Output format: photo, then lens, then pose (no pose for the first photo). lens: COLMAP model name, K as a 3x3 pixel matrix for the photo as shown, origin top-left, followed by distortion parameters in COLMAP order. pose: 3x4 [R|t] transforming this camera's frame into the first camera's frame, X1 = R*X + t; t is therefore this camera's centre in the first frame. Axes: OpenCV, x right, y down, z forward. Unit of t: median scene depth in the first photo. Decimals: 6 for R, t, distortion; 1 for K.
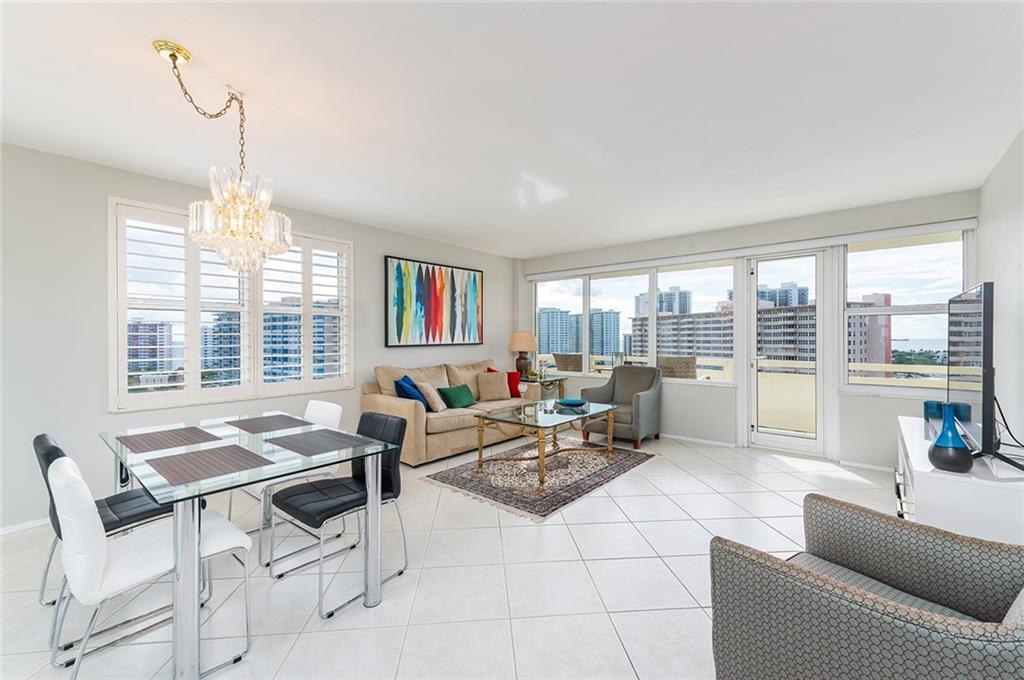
lens RADIAL K [[427.3, 0, 517.1], [0, 427.3, 337.6], [0, 0, 1]] dist [-0.000563, -0.000047]
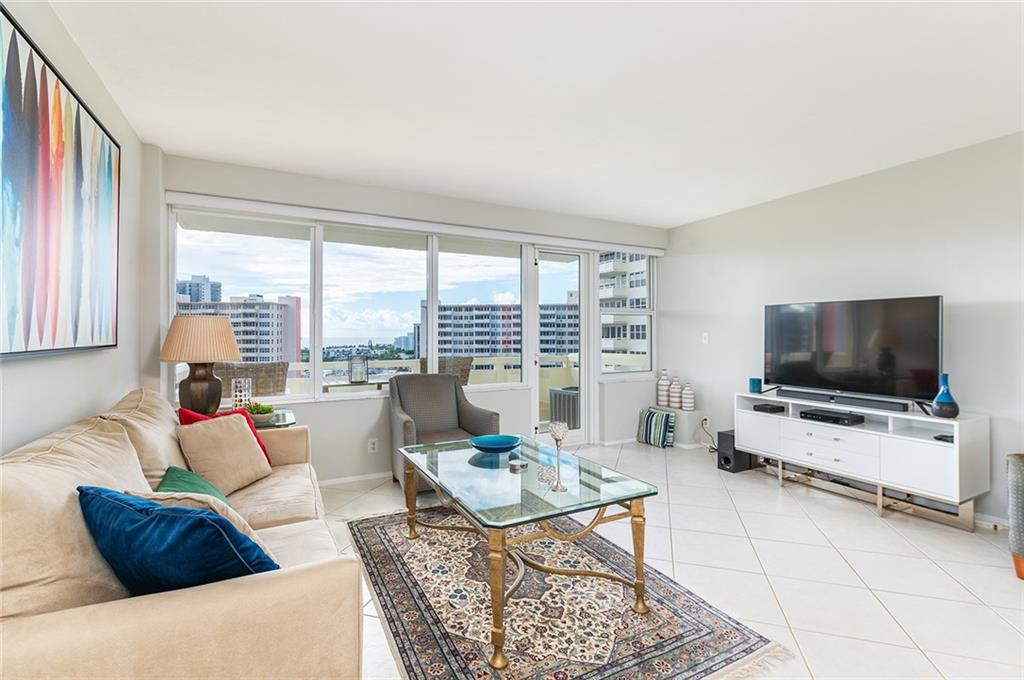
lens RADIAL K [[455.3, 0, 512.0], [0, 455.3, 340.0], [0, 0, 1]] dist [-0.000237, -0.000016]
pose [[0.380506, -0.008623, 0.924738, -0.358391], [0.001811, 0.999962, 0.008579, 0.005620], [-0.924776, -0.001590, 0.380507, 0.620934]]
